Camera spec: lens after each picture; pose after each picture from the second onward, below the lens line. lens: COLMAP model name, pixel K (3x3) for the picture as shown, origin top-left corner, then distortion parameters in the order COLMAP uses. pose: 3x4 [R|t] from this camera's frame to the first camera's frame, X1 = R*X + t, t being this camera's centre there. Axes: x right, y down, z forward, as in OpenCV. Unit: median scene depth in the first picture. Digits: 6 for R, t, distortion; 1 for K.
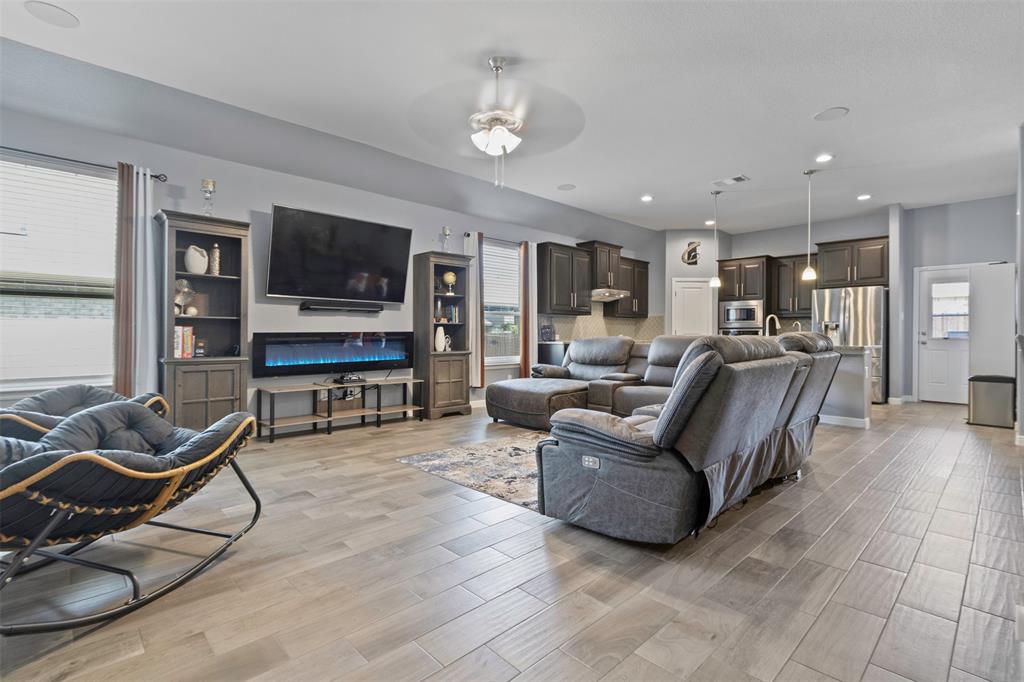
lens RADIAL K [[476.3, 0, 509.7], [0, 476.3, 333.8], [0, 0, 1]] dist [0.000855, -0.000201]
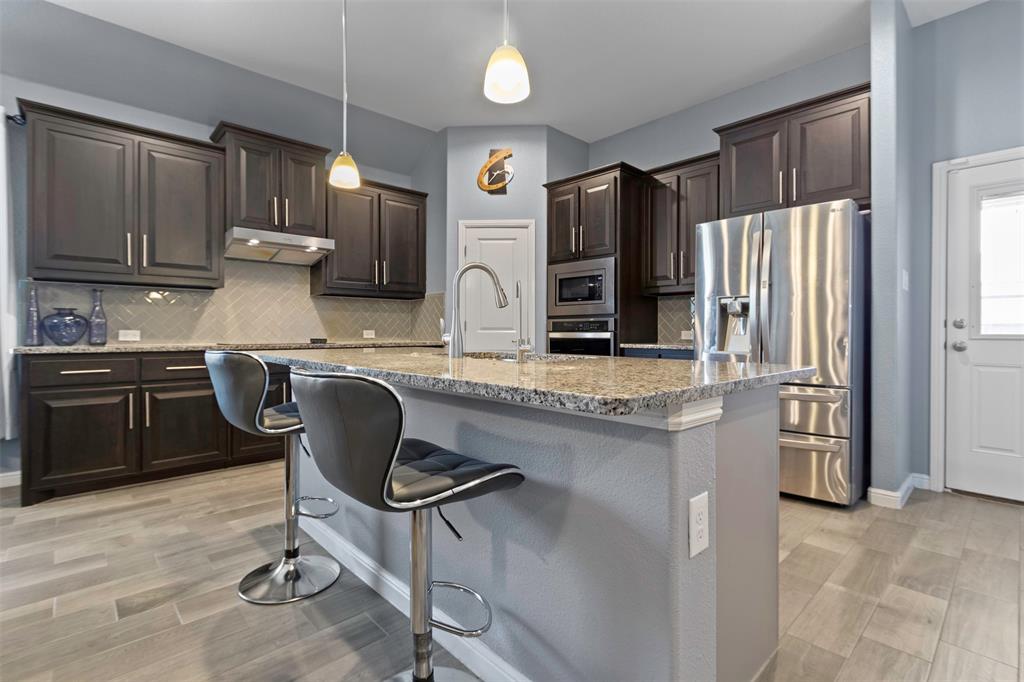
lens RADIAL K [[476.3, 0, 509.8], [0, 476.3, 330.8], [0, 0, 1]] dist [0.000855, -0.000201]
pose [[0.999893, -0.002589, -0.014389, 0.582655], [0.002612, 0.999995, 0.001598, 0.003920], [0.014385, -0.001636, 0.999895, 0.696119]]
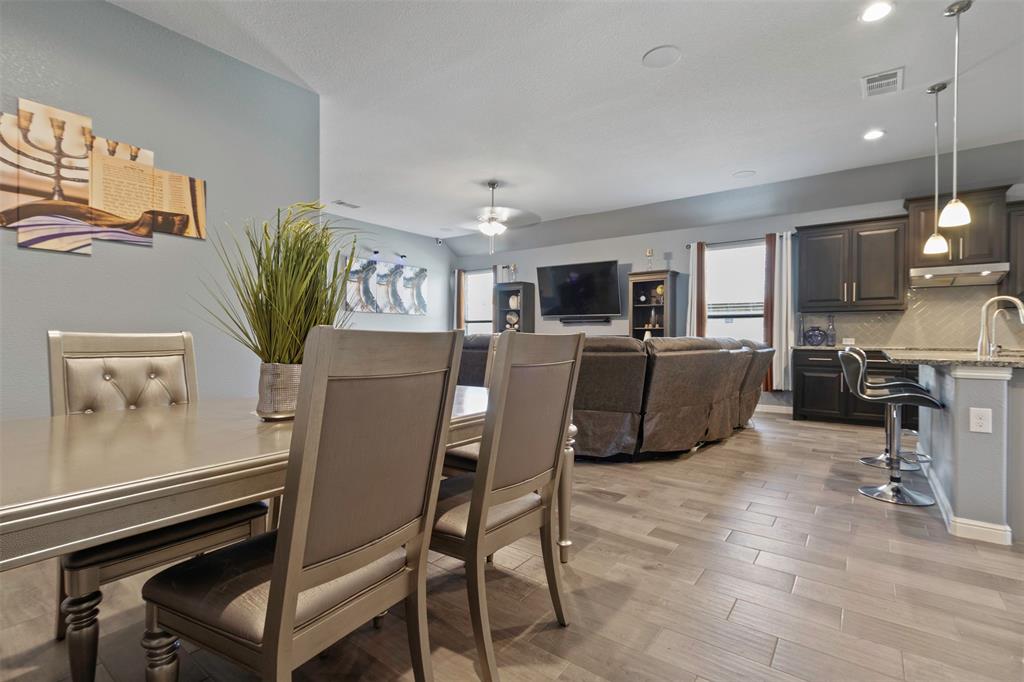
lens RADIAL K [[476.3, 0, 507.7], [0, 476.3, 344.5], [0, 0, 1]] dist [0.000855, -0.000201]
pose [[0.161968, 0.012603, -0.986716, 0.960750], [-0.002261, 0.999921, 0.012401, 0.005051], [0.986793, 0.000222, 0.161983, 0.420443]]
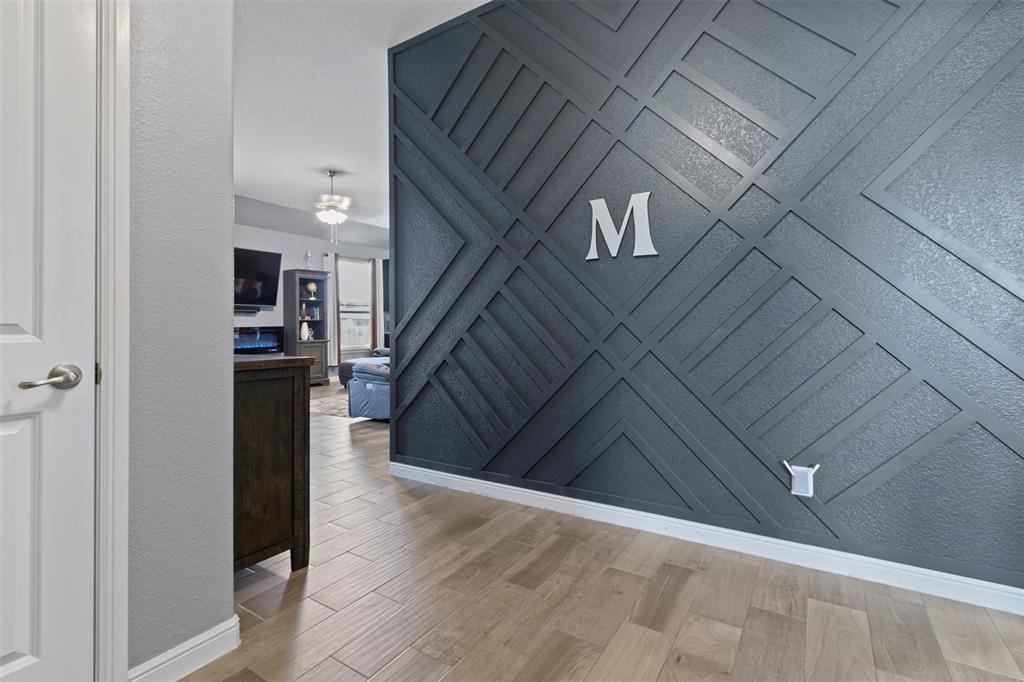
lens RADIAL K [[476.3, 0, 512.4], [0, 476.3, 318.4], [0, 0, 1]] dist [0.000855, -0.000201]
pose [[0.971075, -0.011364, 0.238505, 0.104333], [0.014312, 0.999841, -0.010630, -0.002891], [-0.238347, 0.013736, 0.971083, -0.460761]]
